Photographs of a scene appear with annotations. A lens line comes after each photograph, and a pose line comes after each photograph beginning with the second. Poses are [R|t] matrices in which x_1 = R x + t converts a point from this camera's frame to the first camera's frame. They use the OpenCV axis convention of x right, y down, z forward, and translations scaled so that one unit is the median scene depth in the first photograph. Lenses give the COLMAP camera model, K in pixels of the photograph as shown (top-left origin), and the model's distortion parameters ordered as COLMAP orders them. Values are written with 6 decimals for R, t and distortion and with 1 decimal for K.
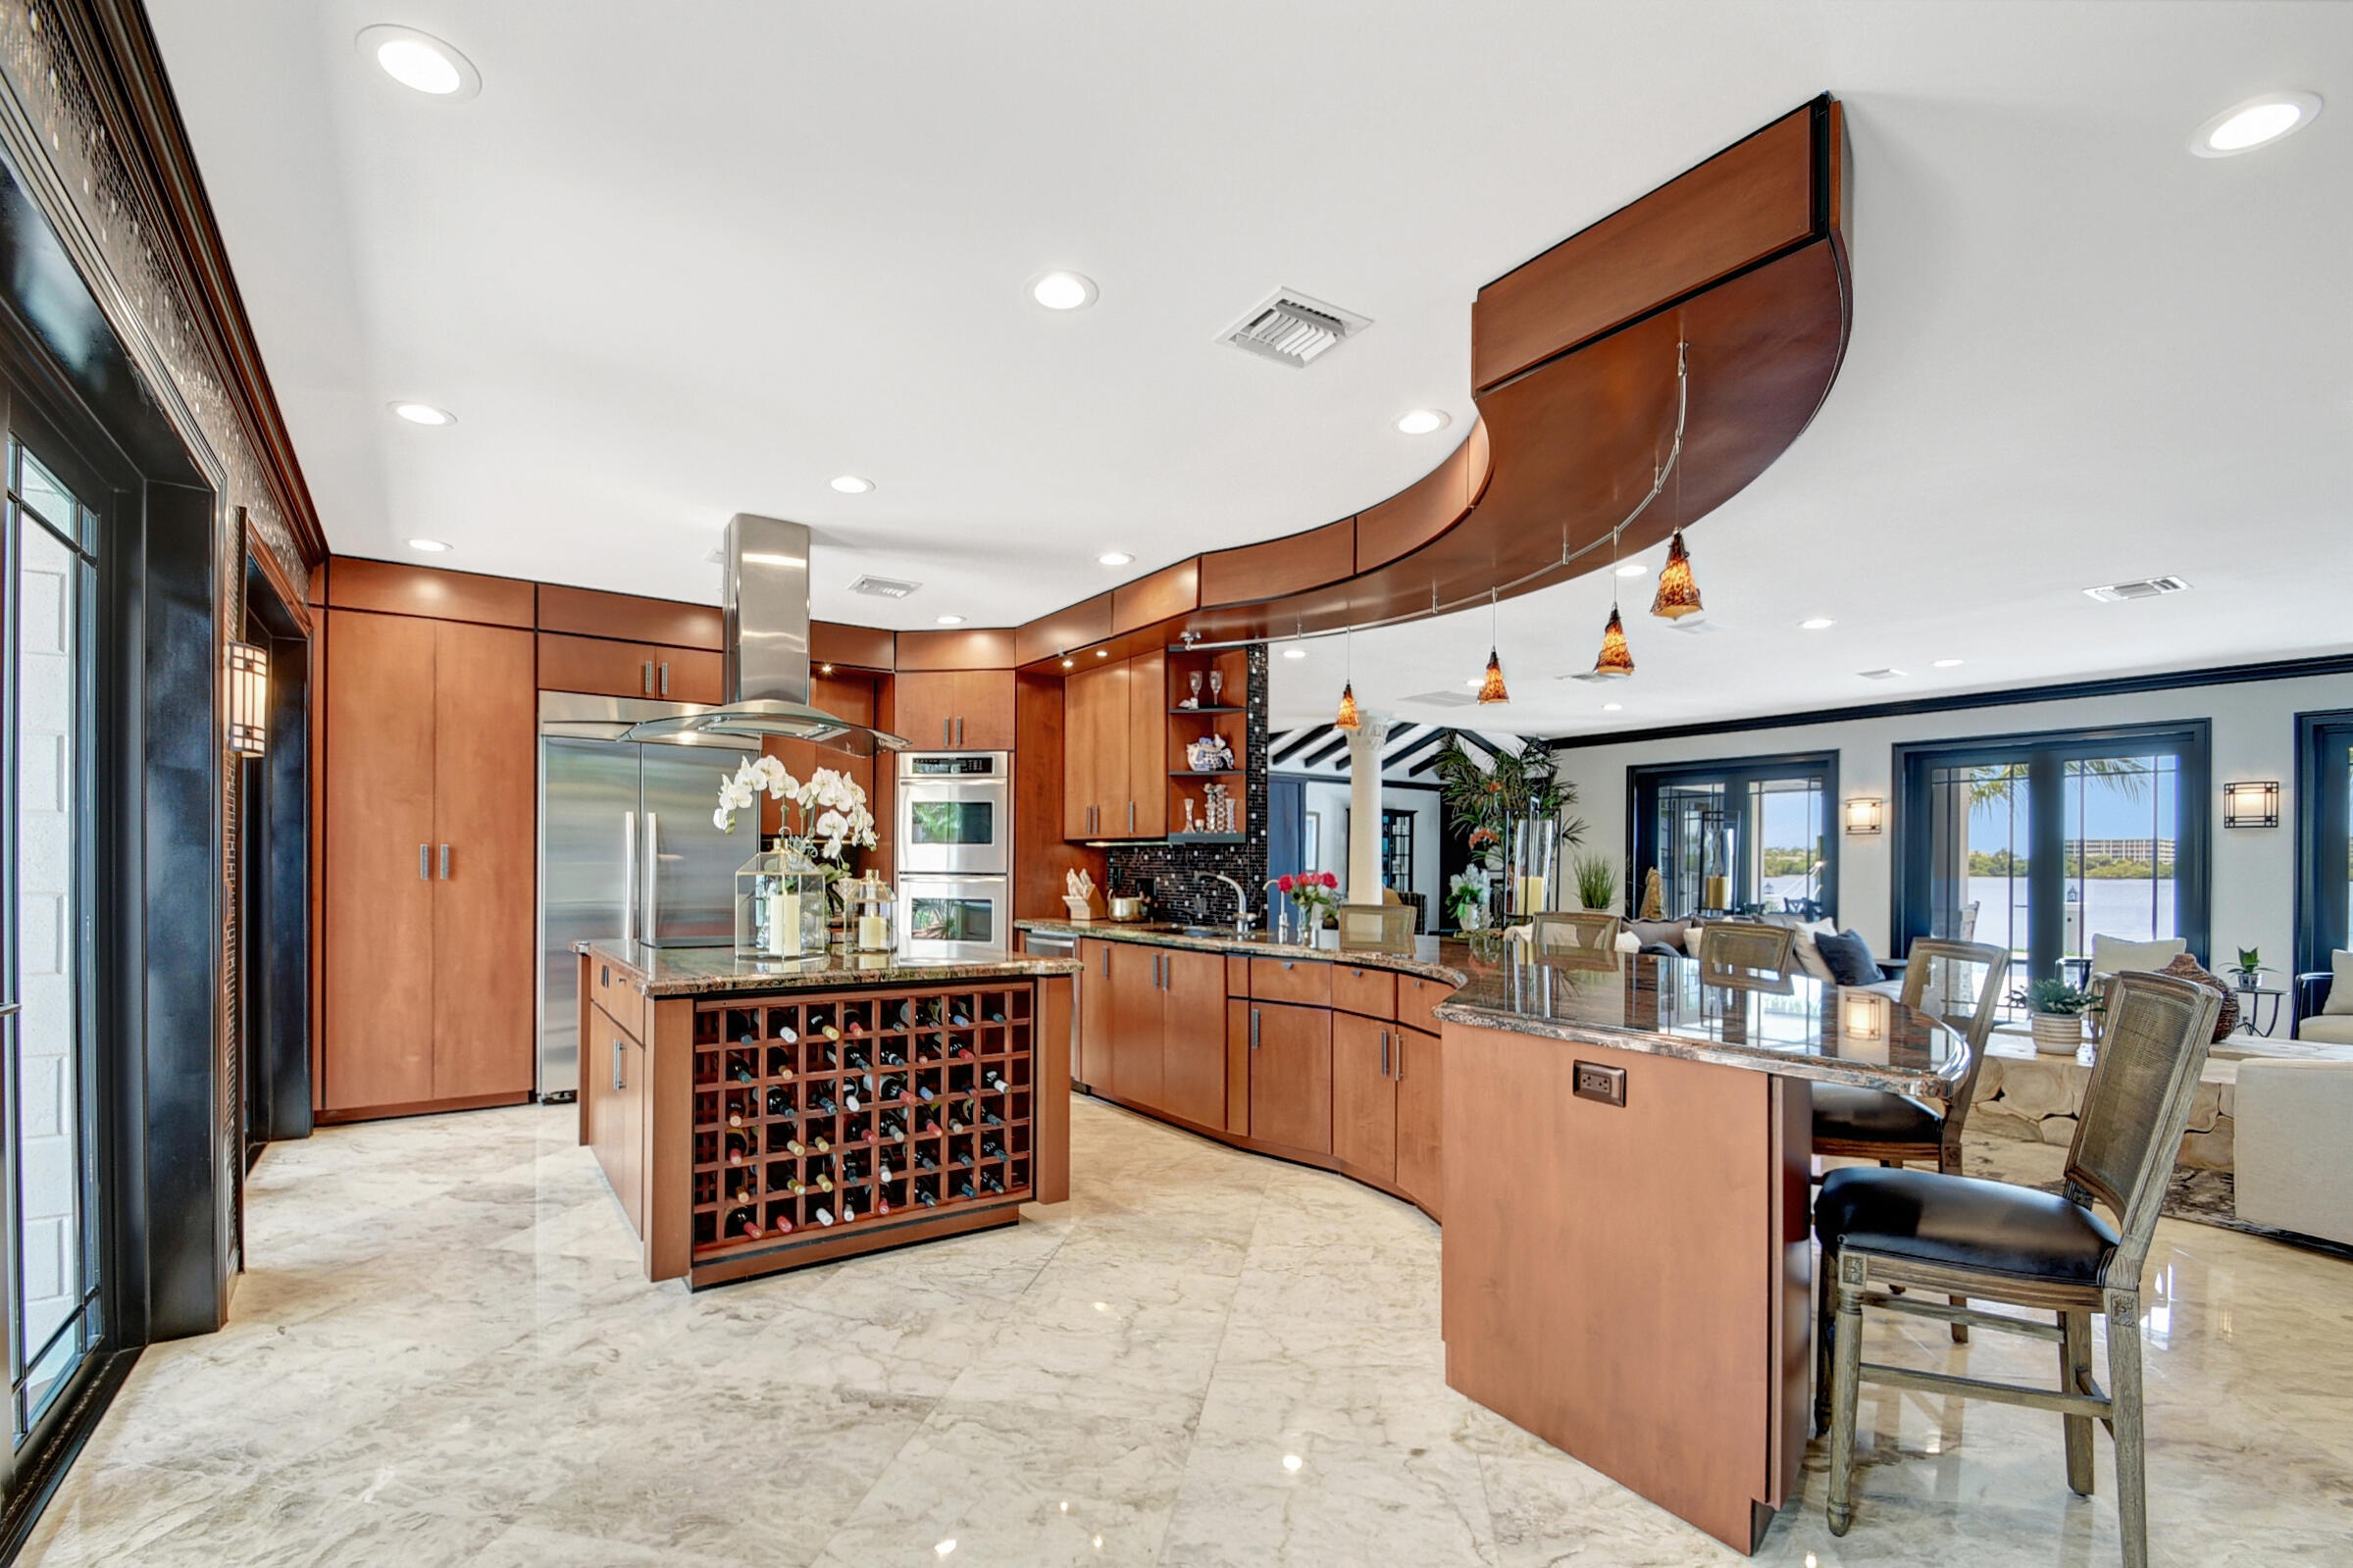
lens RADIAL K [[1050.9, 0, 1150.1], [0, 1050.9, 860.8], [0, 0, 1]] dist [-0.019060, -0.001367]
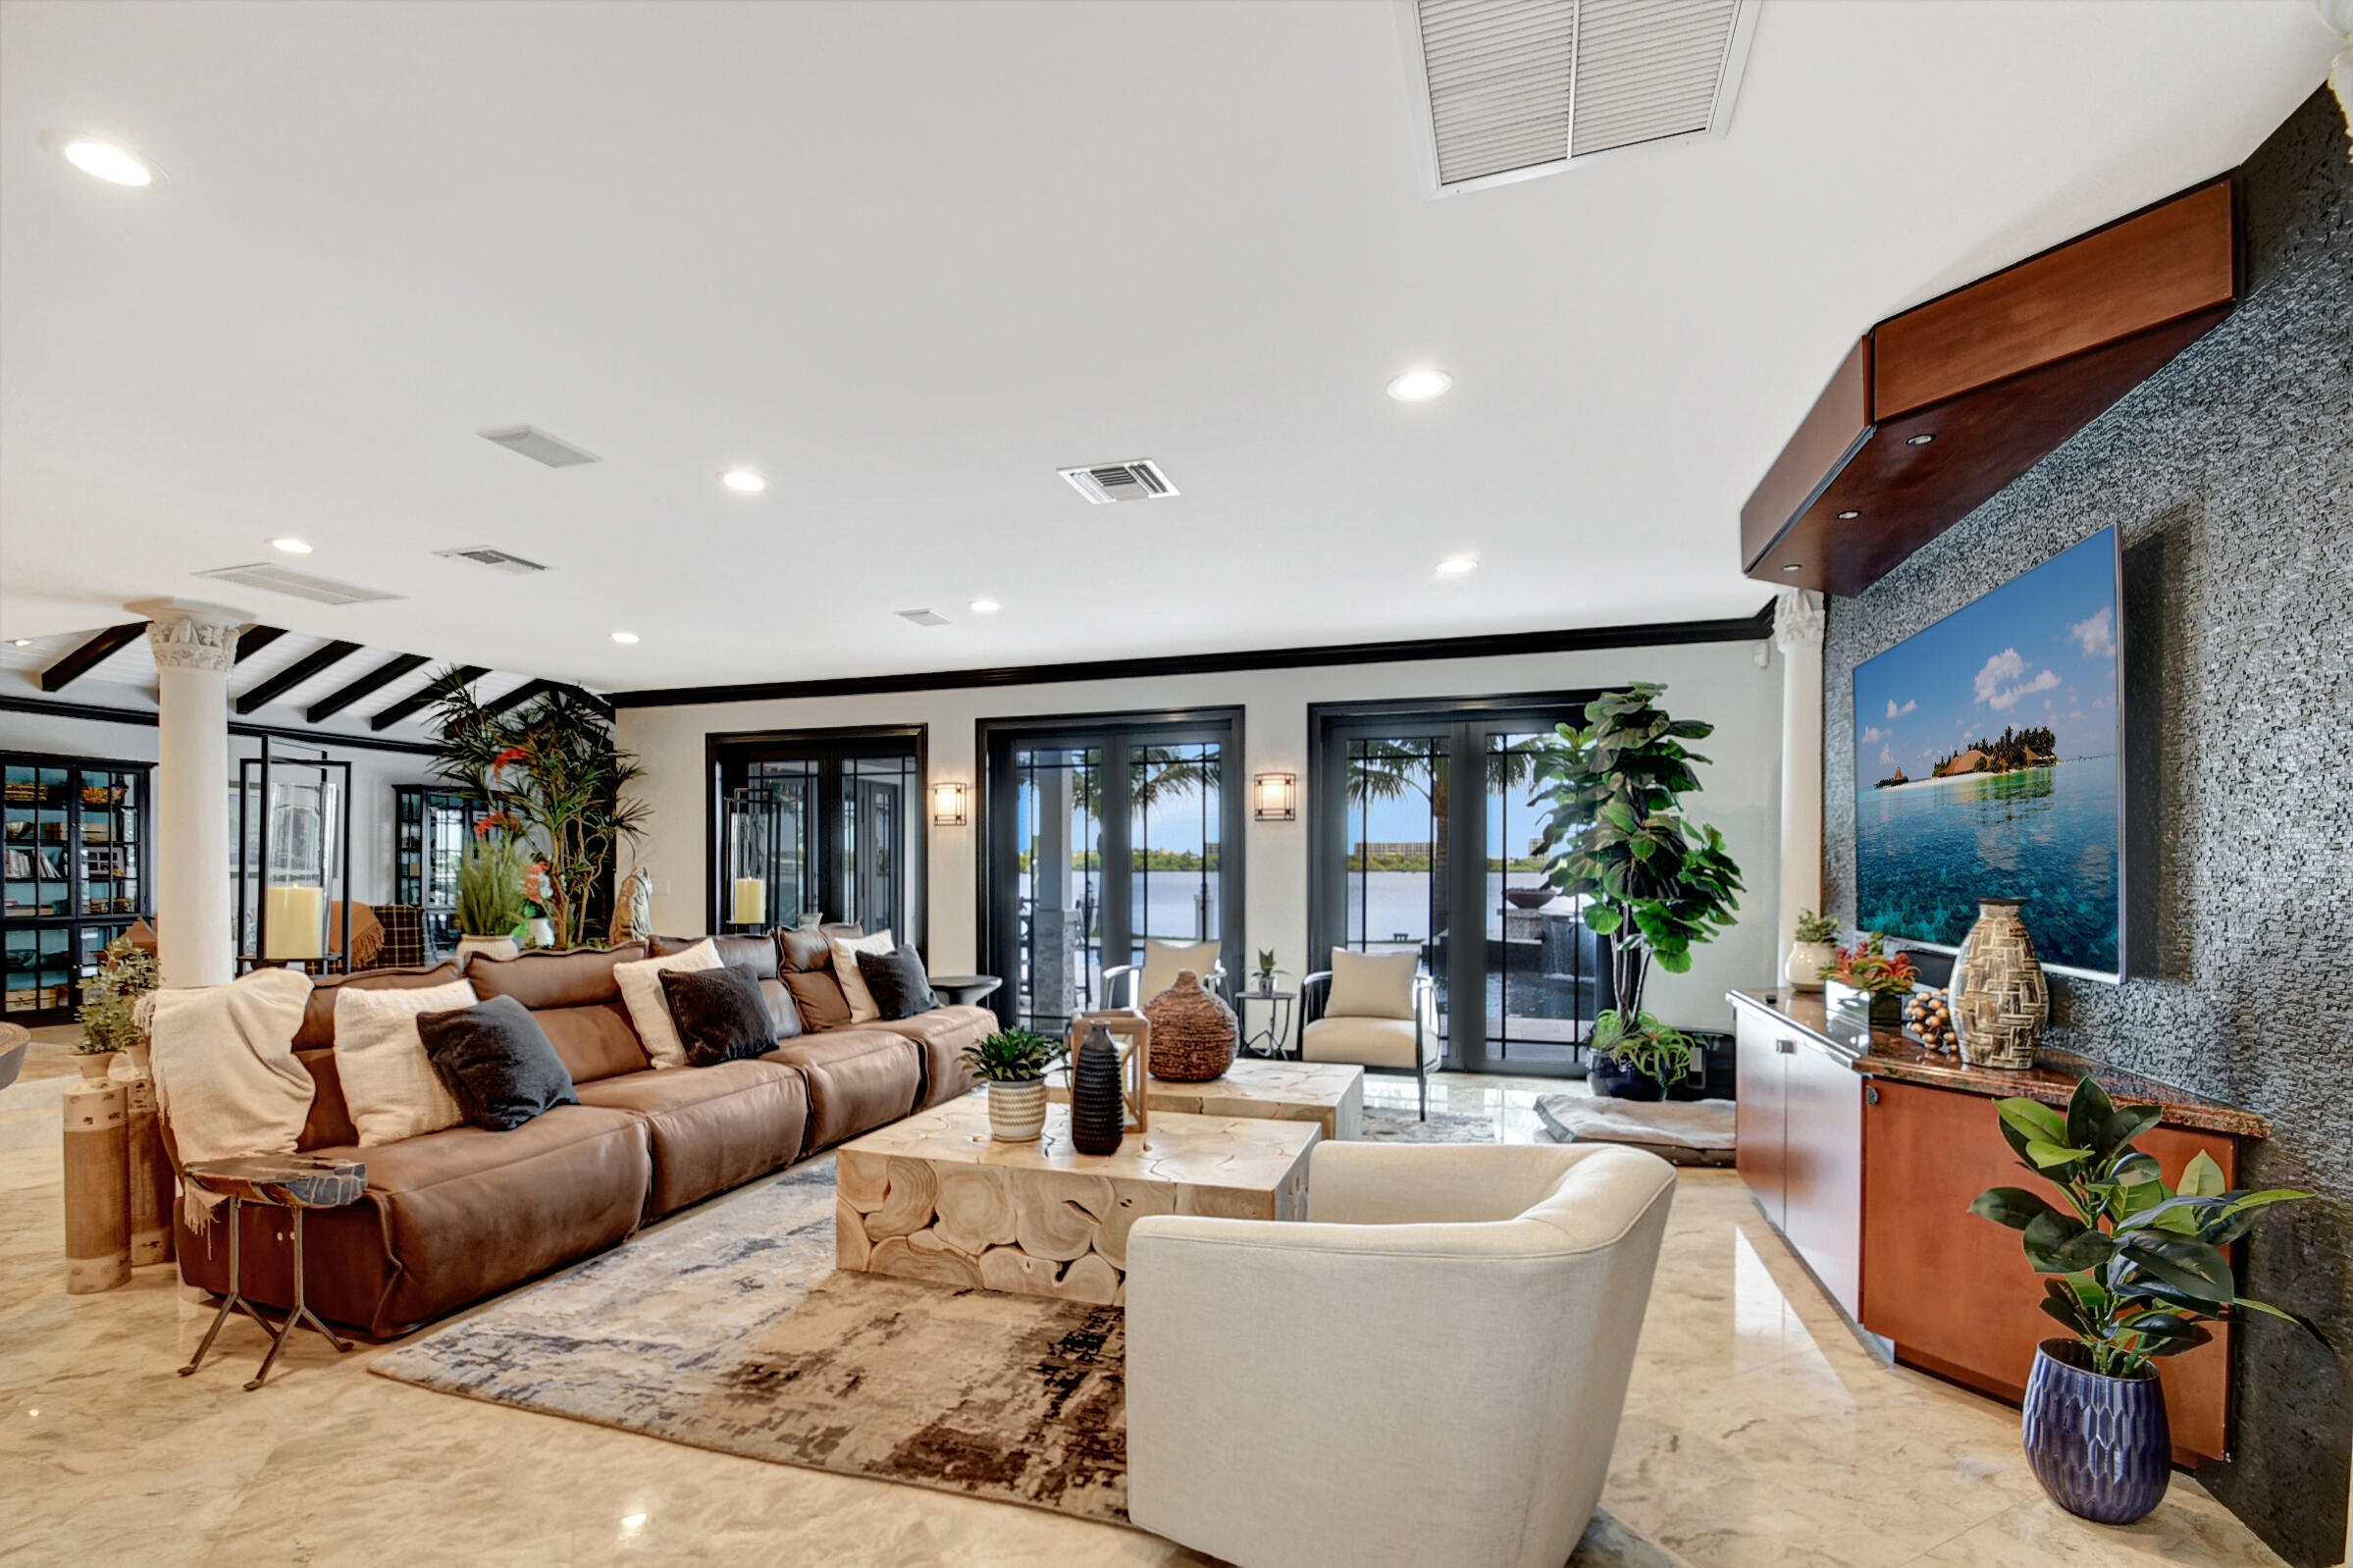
lens RADIAL K [[1055.4, 0, 1166.7], [0, 1055.4, 869.8], [0, 0, 1]] dist [-0.005907, -0.003230]
pose [[0.785349, -0.008243, 0.618998, 0.376792], [0.002196, 0.999942, 0.010529, 0.002259], [-0.619049, -0.006909, 0.785322, 0.283693]]
